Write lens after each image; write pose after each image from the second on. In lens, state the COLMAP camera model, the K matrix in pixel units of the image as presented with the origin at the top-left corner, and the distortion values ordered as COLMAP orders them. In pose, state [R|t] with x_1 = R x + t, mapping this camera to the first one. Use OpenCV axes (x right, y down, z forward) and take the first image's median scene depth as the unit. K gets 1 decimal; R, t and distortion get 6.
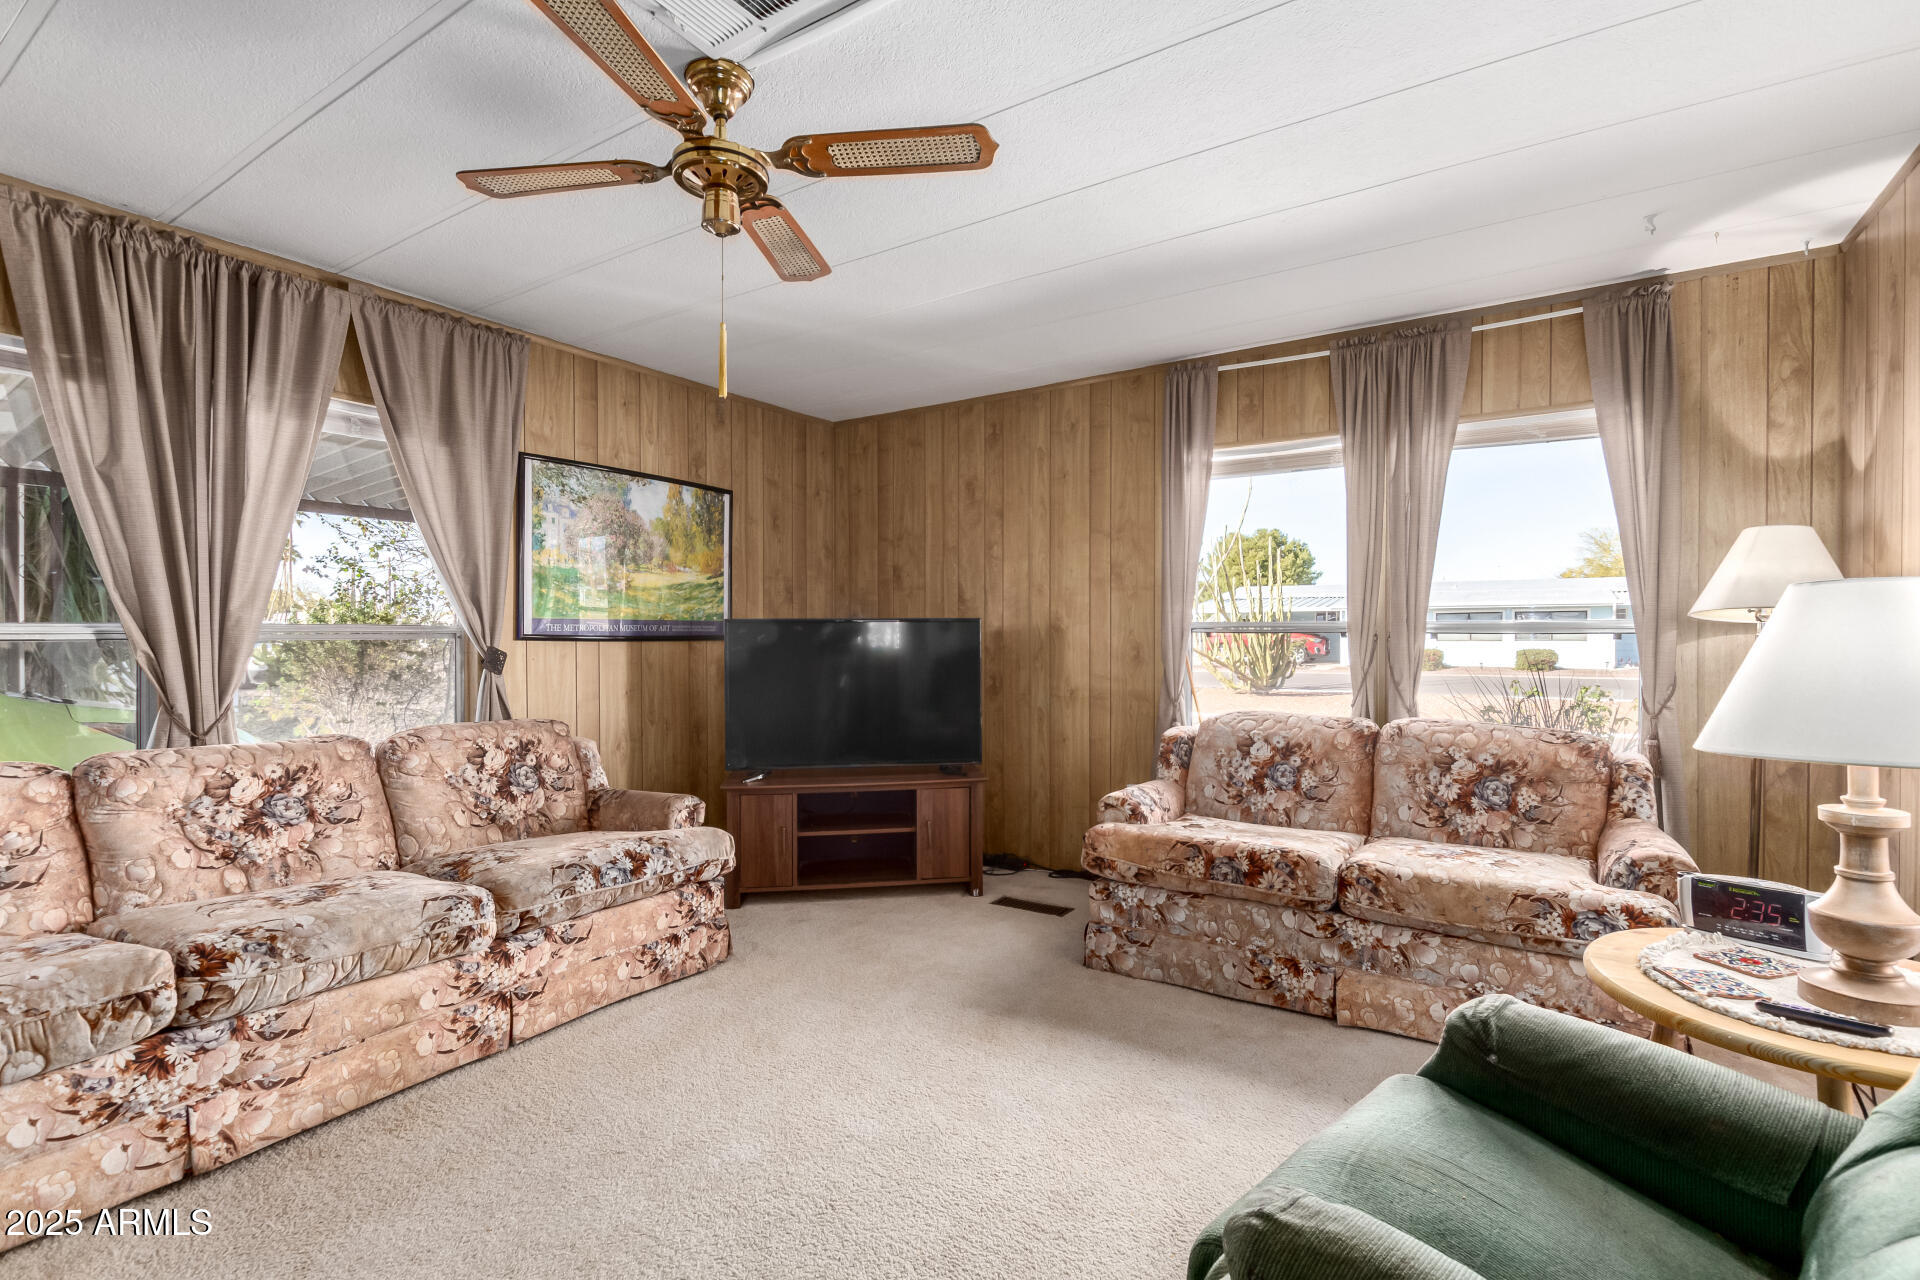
lens RADIAL K [[882.5, 0, 960.0], [0, 882.5, 640.0], [0, 0, 1]] dist [0.002813, -0.001267]
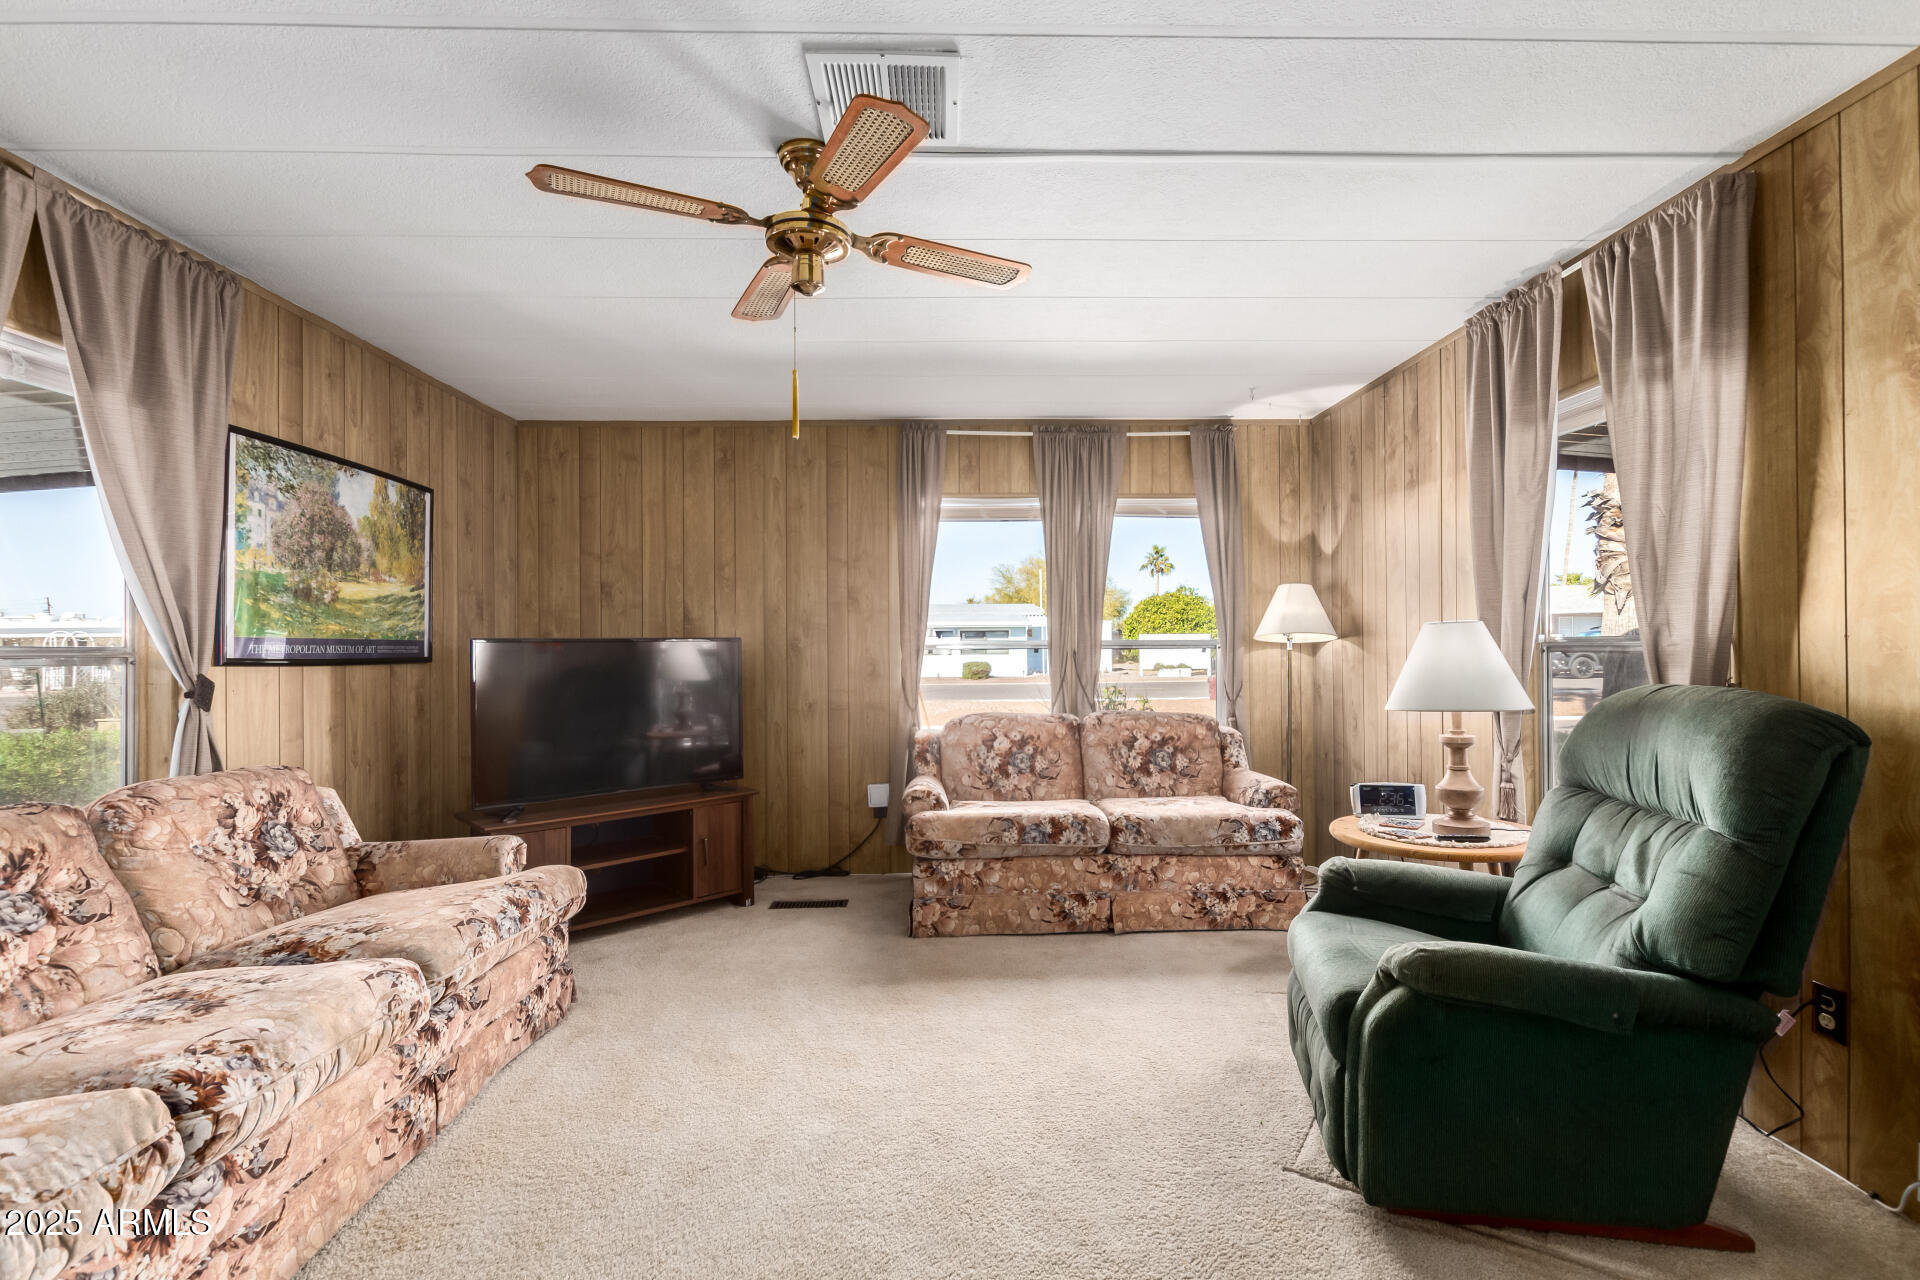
lens RADIAL K [[898.1, 0, 960.0], [0, 898.1, 640.0], [0, 0, 1]] dist [0.000038, -0.000910]
pose [[0.817083, -0.000147, 0.576520, -0.500840], [0.011334, 0.999811, -0.015808, -0.003455], [-0.576409, 0.019451, 0.816930, -0.013386]]
